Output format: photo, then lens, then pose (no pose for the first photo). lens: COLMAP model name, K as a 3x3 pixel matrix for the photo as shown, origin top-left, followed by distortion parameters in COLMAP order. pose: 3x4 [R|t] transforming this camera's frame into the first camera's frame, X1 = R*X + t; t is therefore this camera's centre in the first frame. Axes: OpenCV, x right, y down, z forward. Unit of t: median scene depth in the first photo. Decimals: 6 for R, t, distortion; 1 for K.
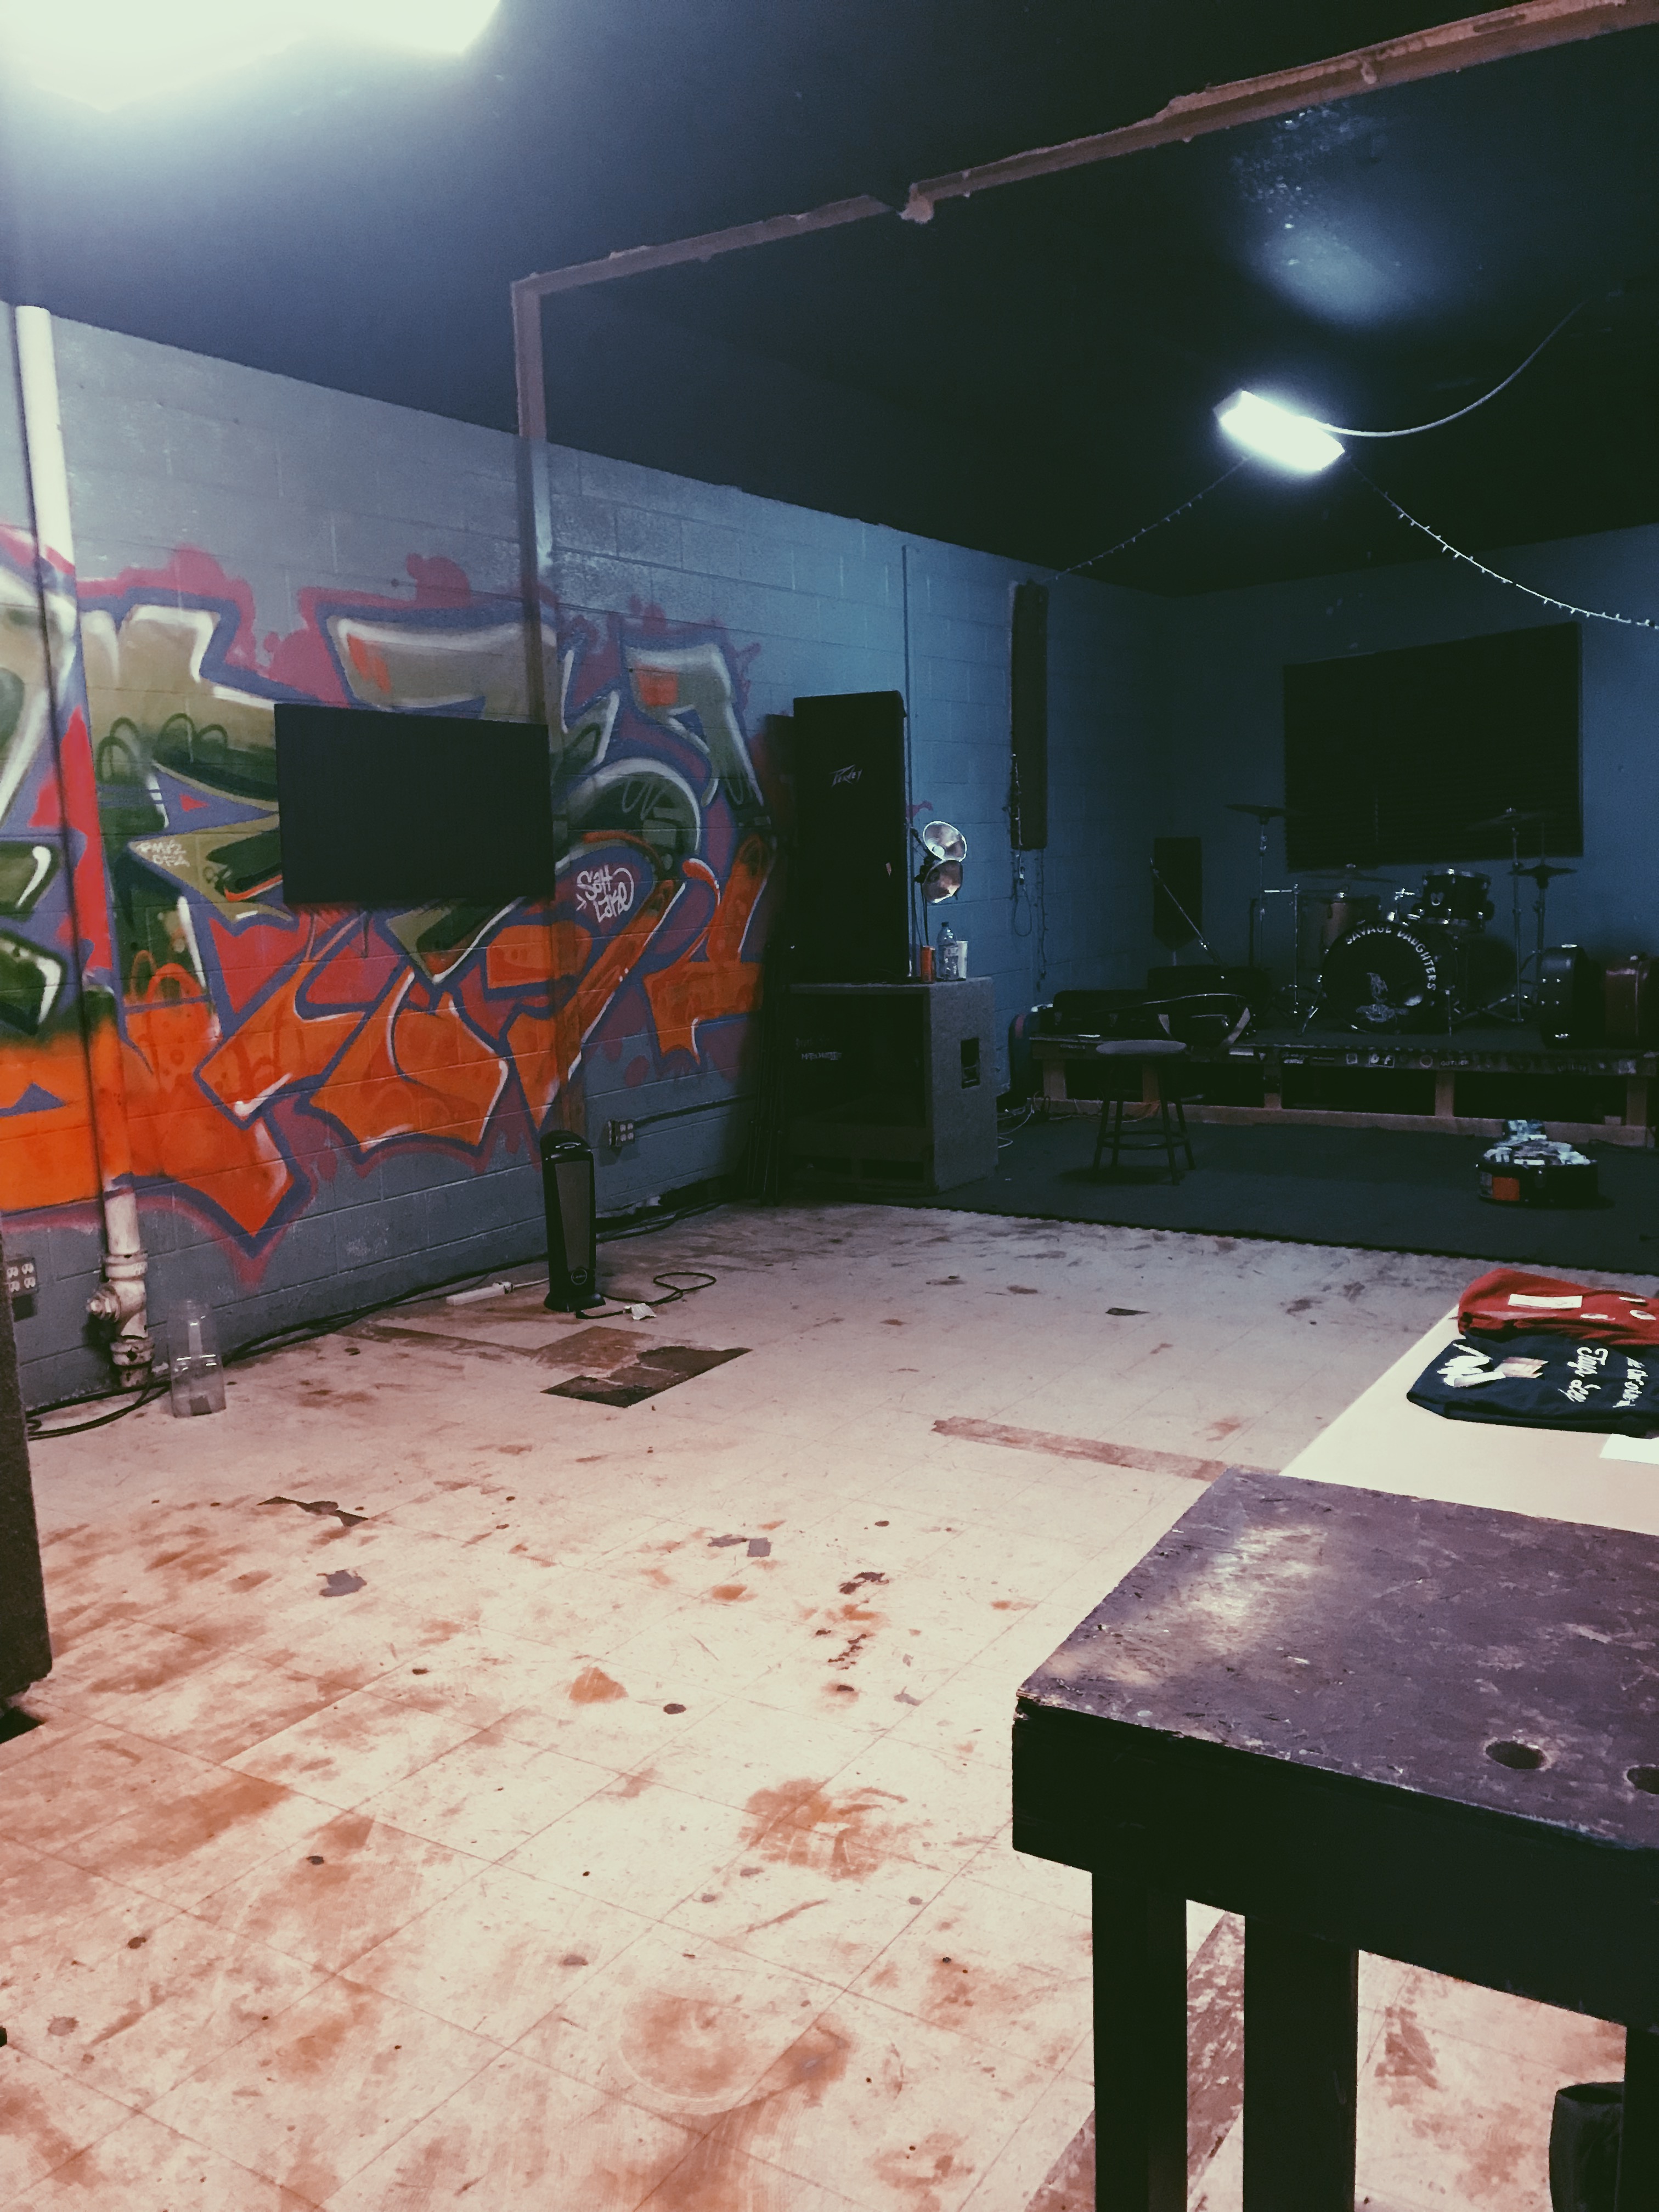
lens RADIAL K [[1803.1, 0, 829.1], [0, 1803.1, 1108.3], [0, 0, 1]] dist [0.006269, 0.002790]
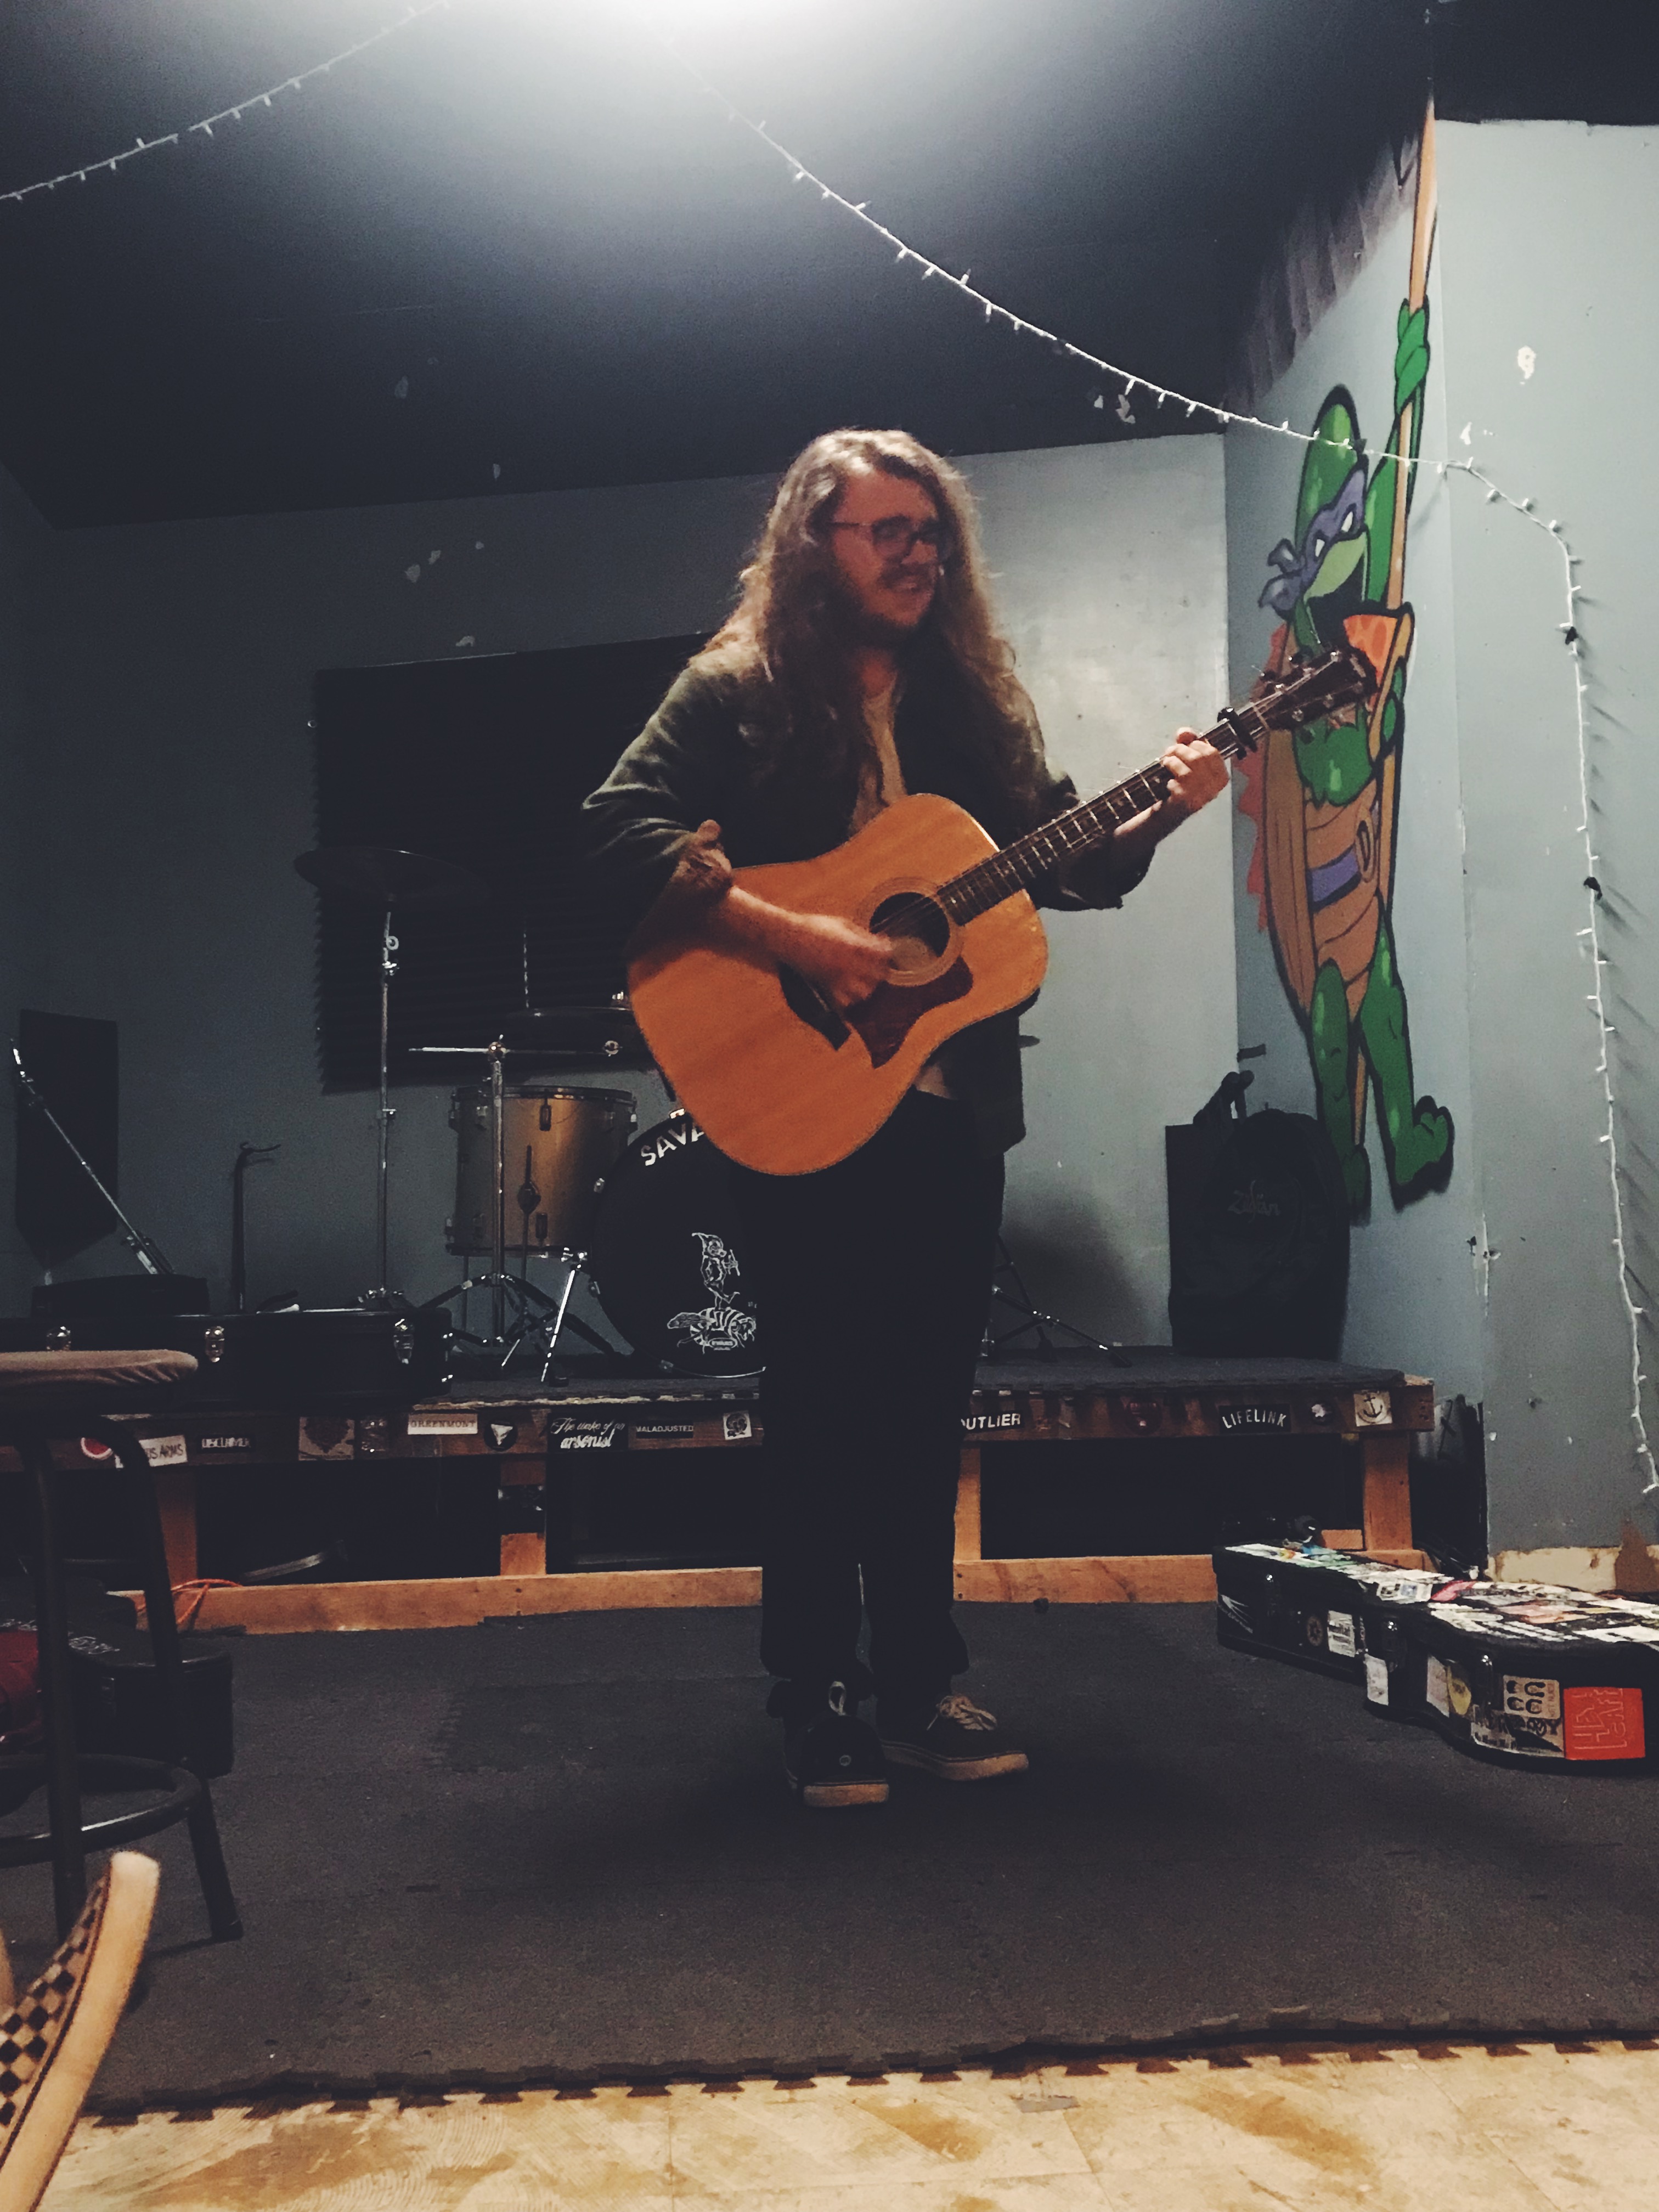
lens RADIAL K [[2212.0, 0, 828.4], [0, 2212.0, 1092.6], [0, 0, 1]] dist [0.025861, 0.000000]
pose [[0.793026, 0.073801, 0.604701, 0.012506], [0.078715, 0.971899, -0.221846, 0.010720], [-0.604081, 0.223529, 0.764932, 0.653888]]
